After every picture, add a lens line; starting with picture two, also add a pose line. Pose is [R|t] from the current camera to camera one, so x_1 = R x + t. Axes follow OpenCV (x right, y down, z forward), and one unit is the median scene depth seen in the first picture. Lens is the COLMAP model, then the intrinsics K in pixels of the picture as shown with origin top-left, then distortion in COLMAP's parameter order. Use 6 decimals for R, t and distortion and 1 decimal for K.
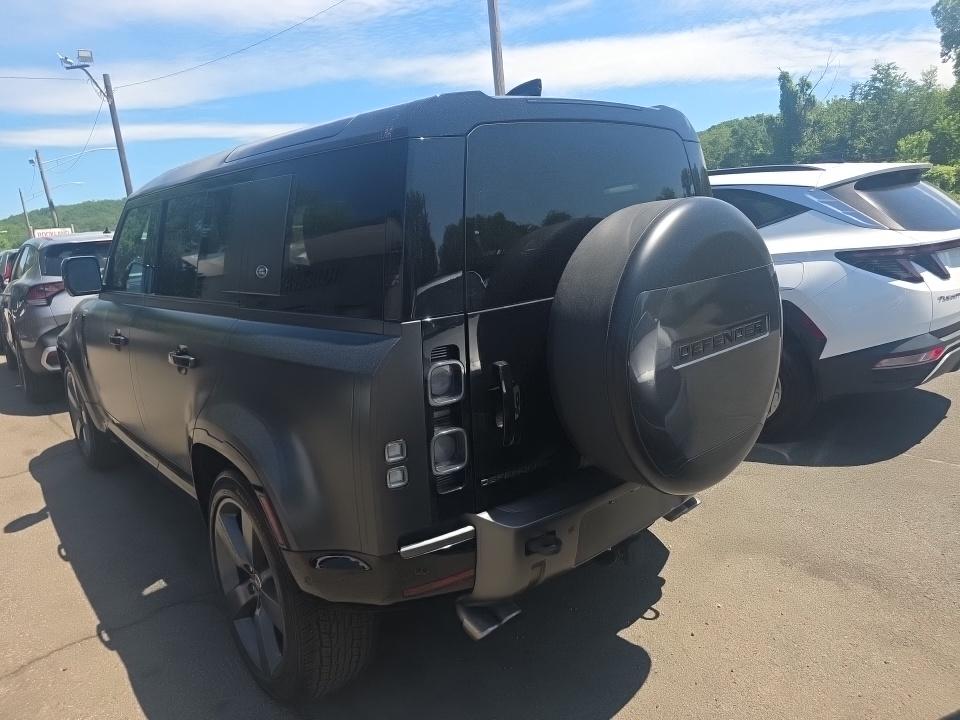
lens RADIAL K [[646.5, 0, 475.6], [0, 646.5, 352.2], [0, 0, 1]] dist [0.023064, -0.025889]
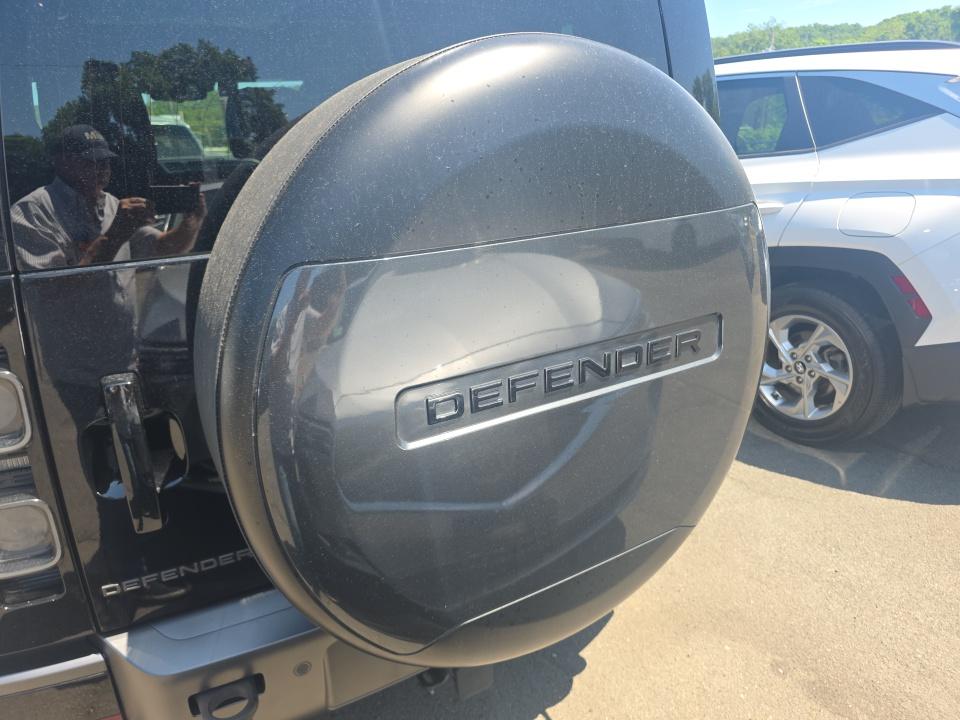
lens RADIAL K [[636.2, 0, 483.9], [0, 636.2, 363.9], [0, 0, 1]] dist [0.021995, -0.024314]
pose [[0.983792, 0.095606, -0.151697, 0.268010], [-0.070115, 0.983750, 0.165287, -0.066894], [0.165034, -0.151971, 0.974509, 0.387638]]
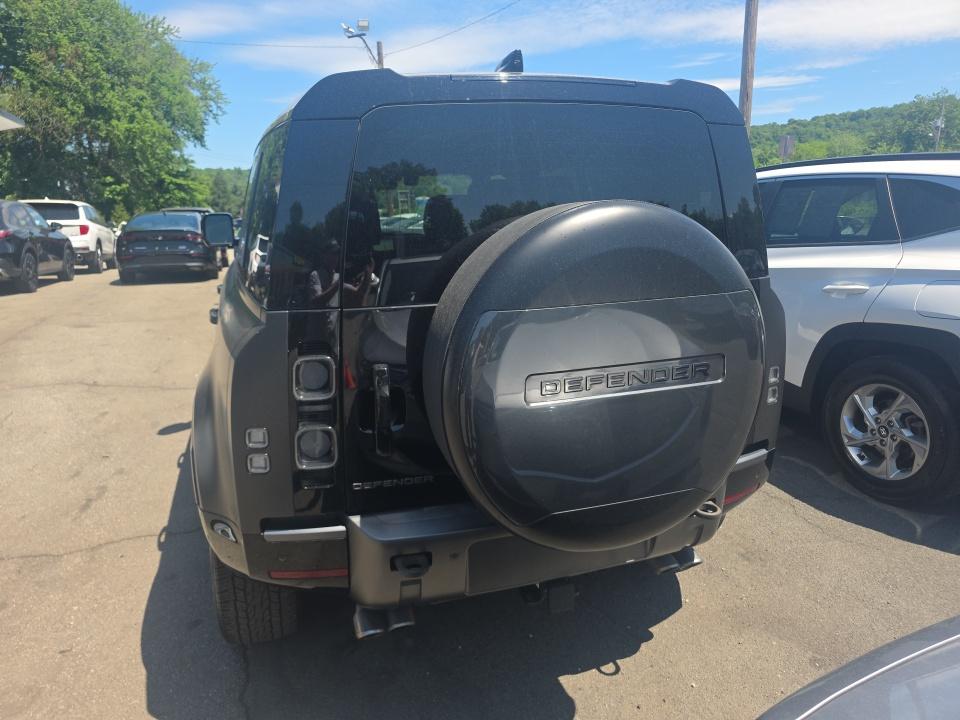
lens RADIAL K [[646.5, 0, 475.6], [0, 646.5, 352.2], [0, 0, 1]] dist [0.023064, -0.025889]
pose [[0.920361, 0.145866, -0.362849, 0.346160], [-0.126244, 0.988979, 0.077356, -0.064659], [0.370133, -0.025388, 0.928632, 0.118633]]
